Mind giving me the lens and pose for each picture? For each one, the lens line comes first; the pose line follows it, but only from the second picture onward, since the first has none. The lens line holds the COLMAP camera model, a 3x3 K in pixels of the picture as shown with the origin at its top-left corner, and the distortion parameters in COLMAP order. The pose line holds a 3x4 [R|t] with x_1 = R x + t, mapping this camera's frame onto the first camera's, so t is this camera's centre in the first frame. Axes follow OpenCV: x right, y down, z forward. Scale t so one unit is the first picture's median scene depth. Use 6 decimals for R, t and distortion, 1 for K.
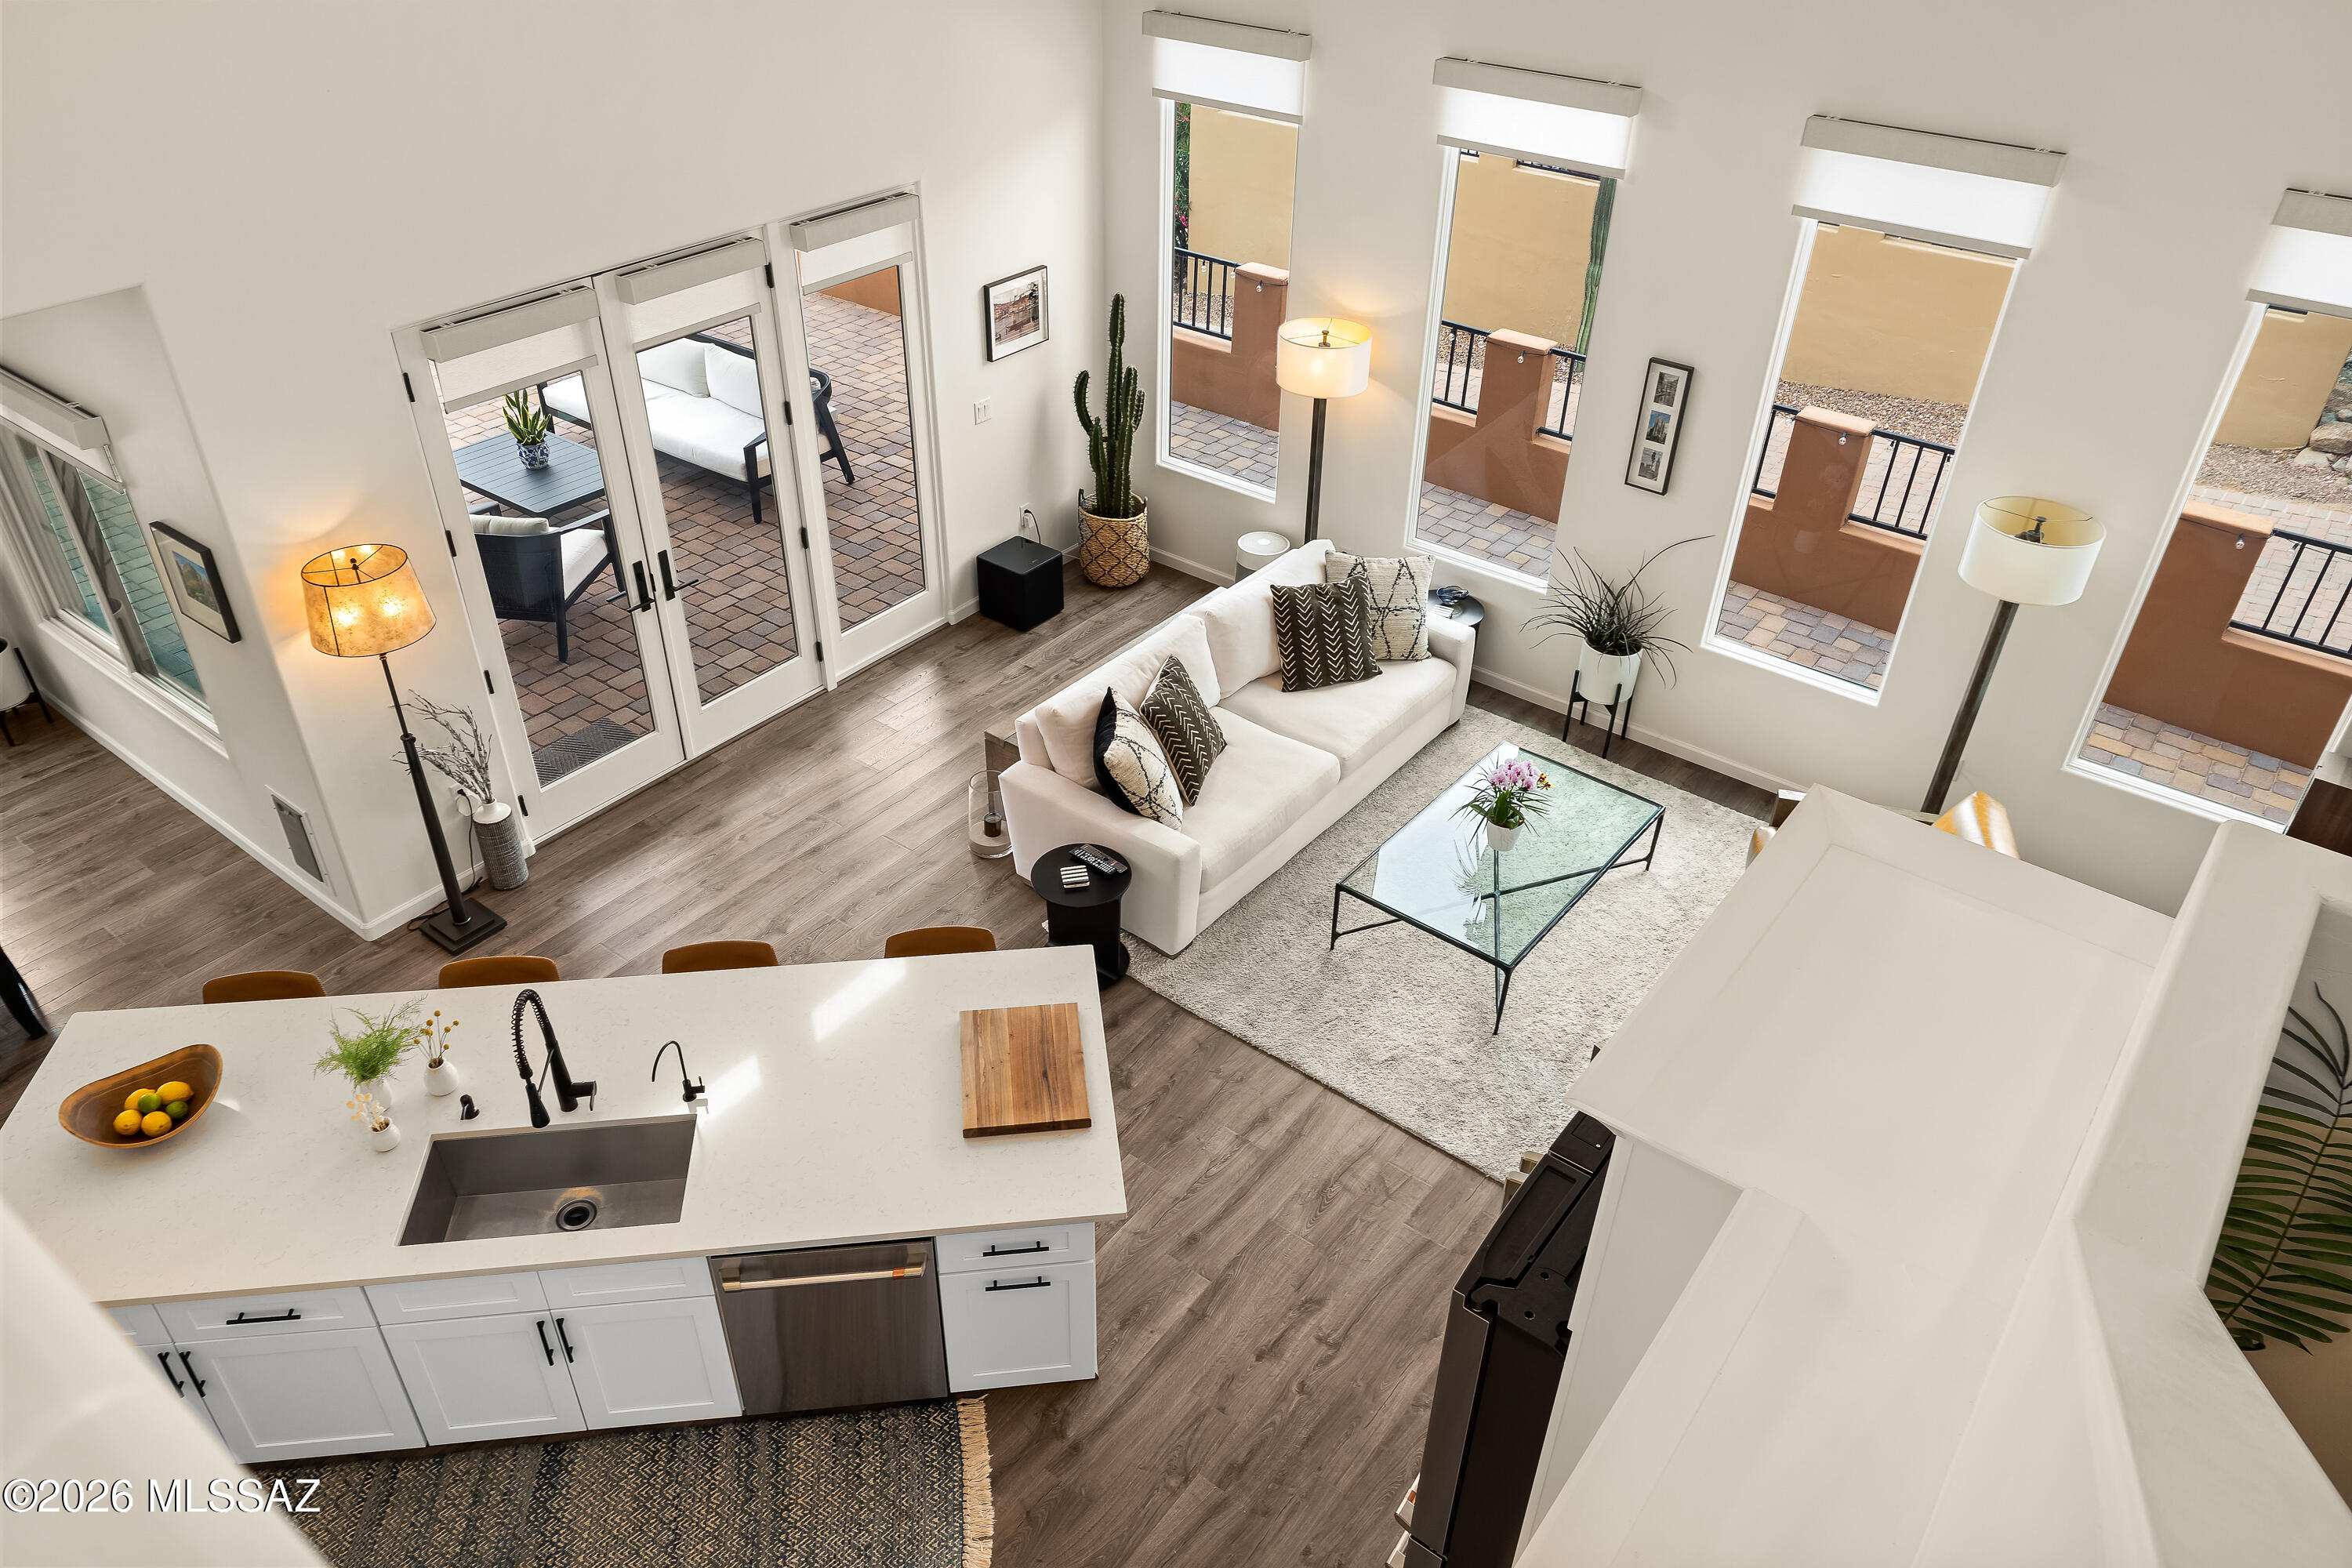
lens RADIAL K [[1601.7, 0, 1171.9], [0, 1601.7, 797.8], [0, 0, 1]] dist [0.004107, 0.005004]
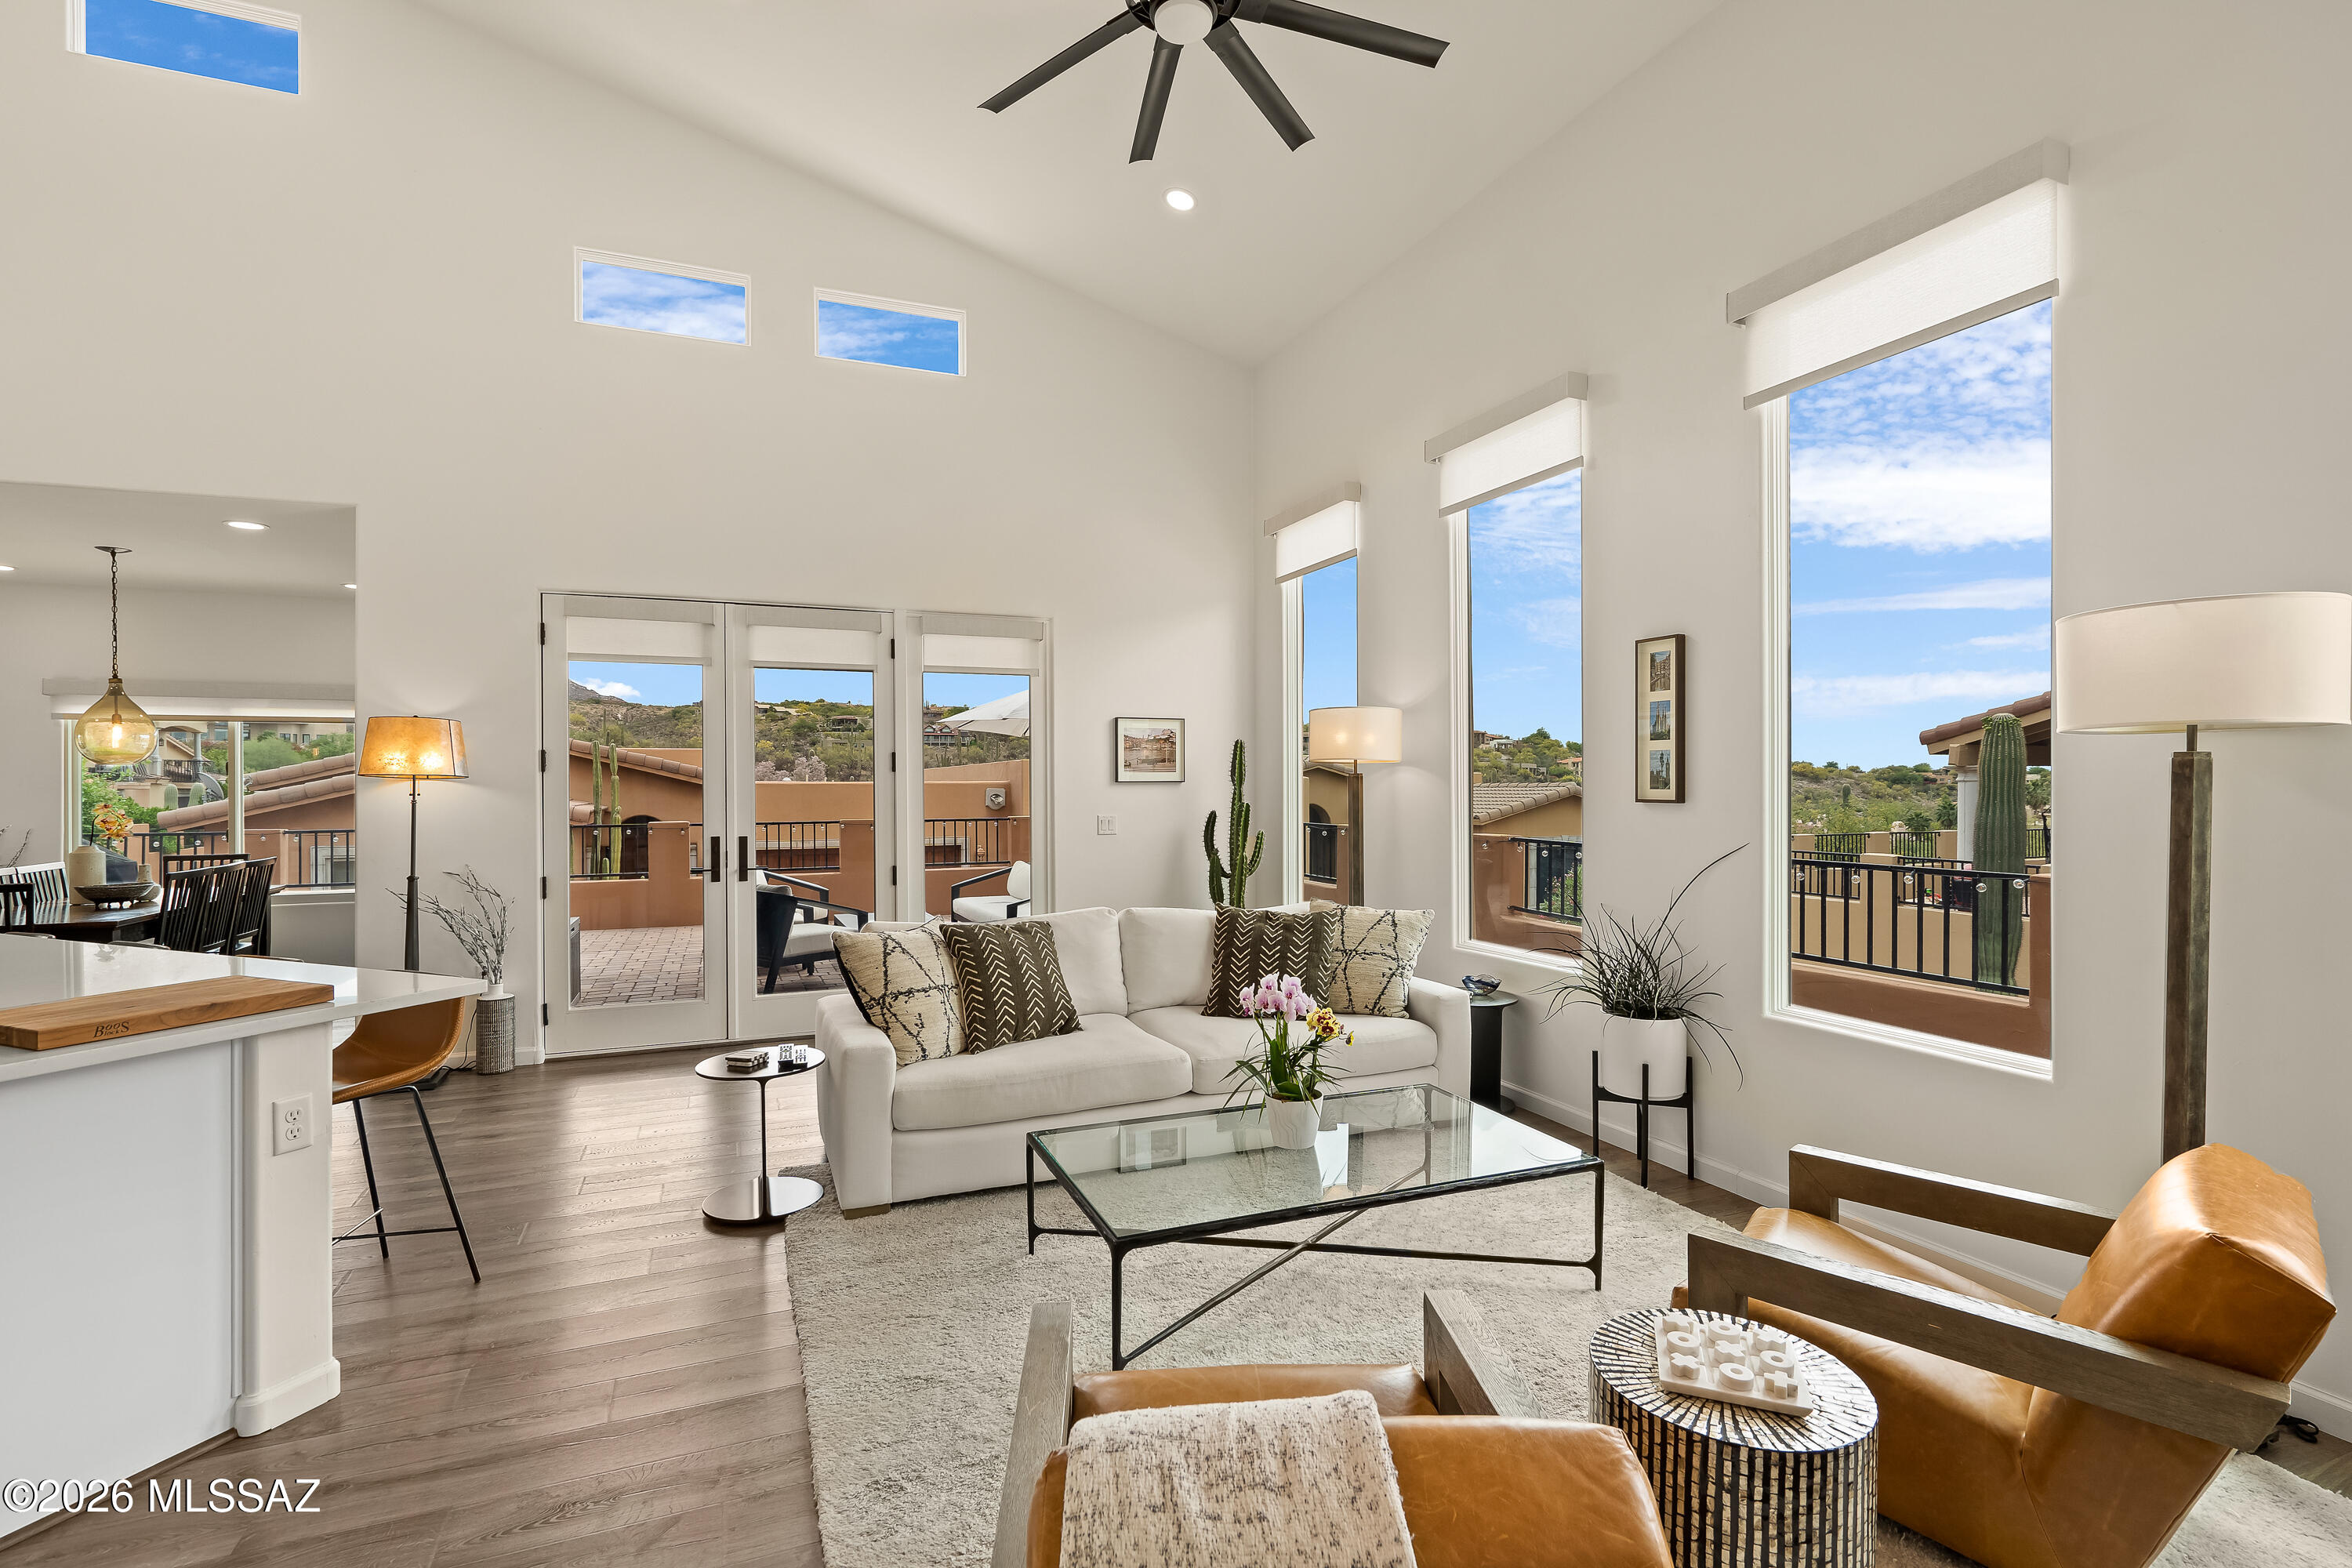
lens RADIAL K [[1073.8, 0, 1164.1], [0, 1073.8, 788.5], [0, 0, 1]] dist [-0.001260, 0.000527]
pose [[0.868601, -0.015684, -0.495264, 0.332637], [-0.272545, 0.819606, -0.503950, 0.128043], [0.413825, 0.572713, 0.707636, 0.503466]]
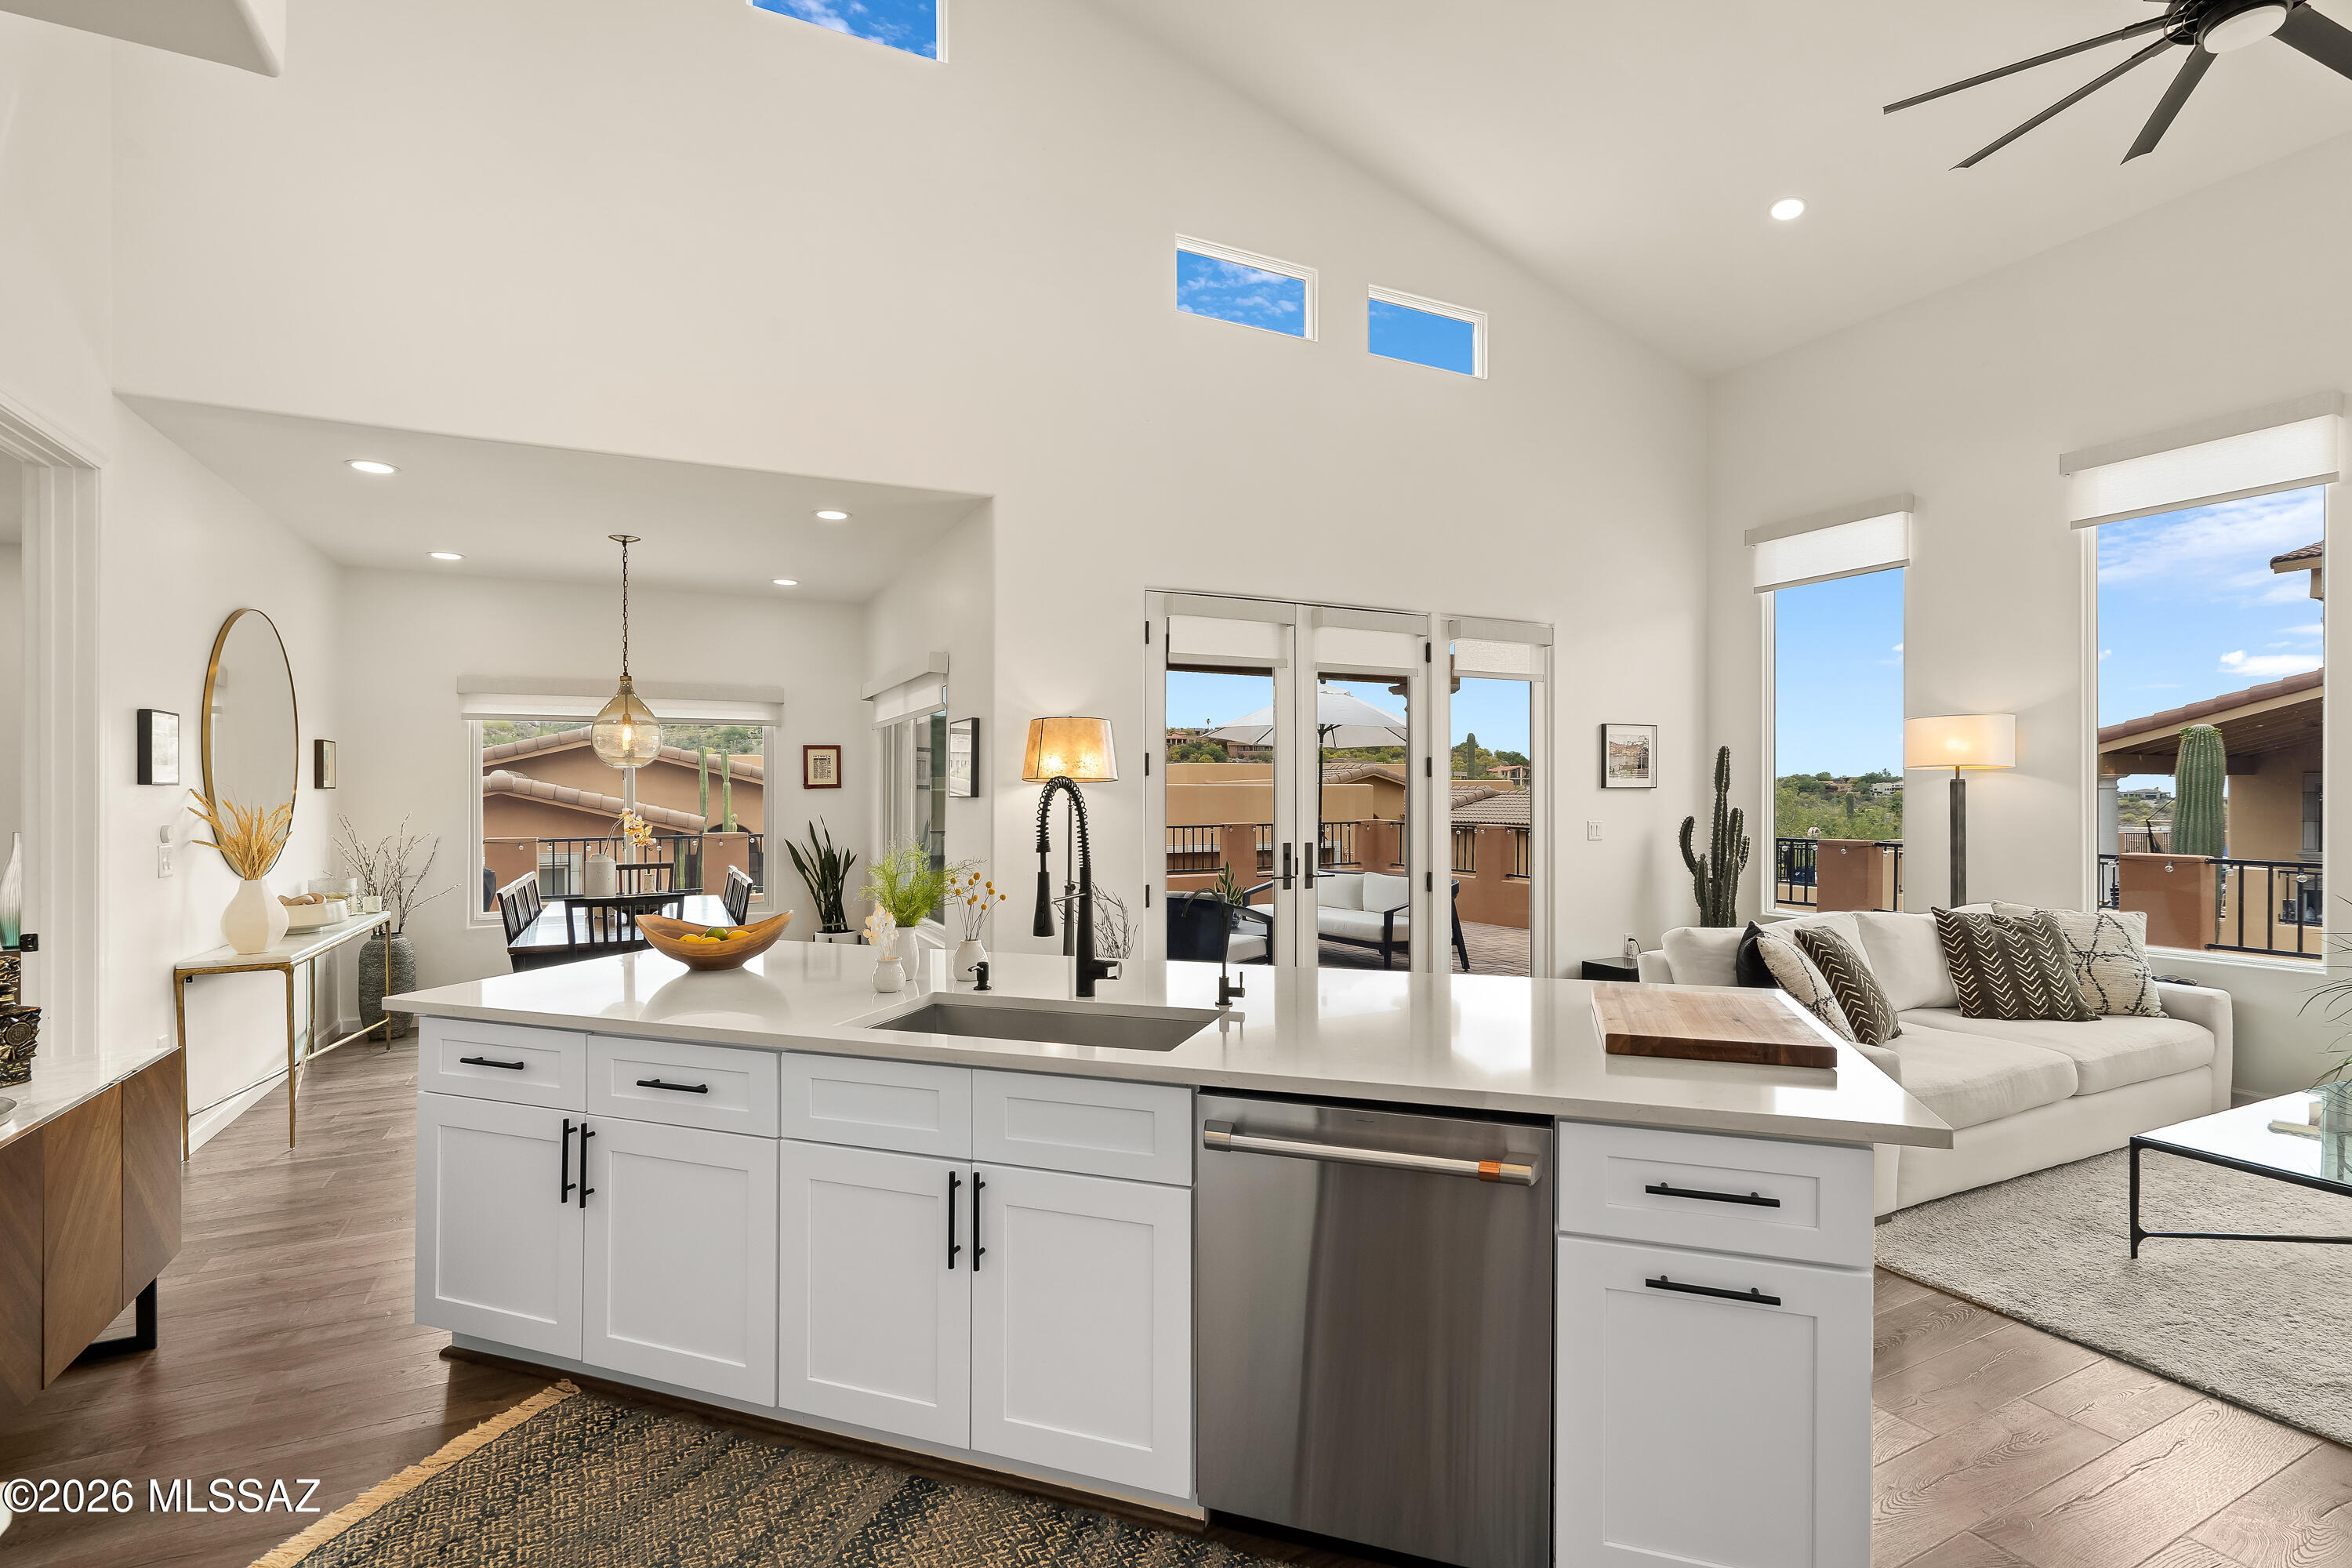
lens RADIAL K [[1073.8, 0, 1174.9], [0, 1073.8, 791.7], [0, 0, 1]] dist [-0.001260, 0.000527]
pose [[0.899501, -0.017636, -0.436564, -0.057872], [-0.238584, 0.817238, -0.524595, 0.235634], [0.366028, 0.576030, 0.730899, 0.342016]]
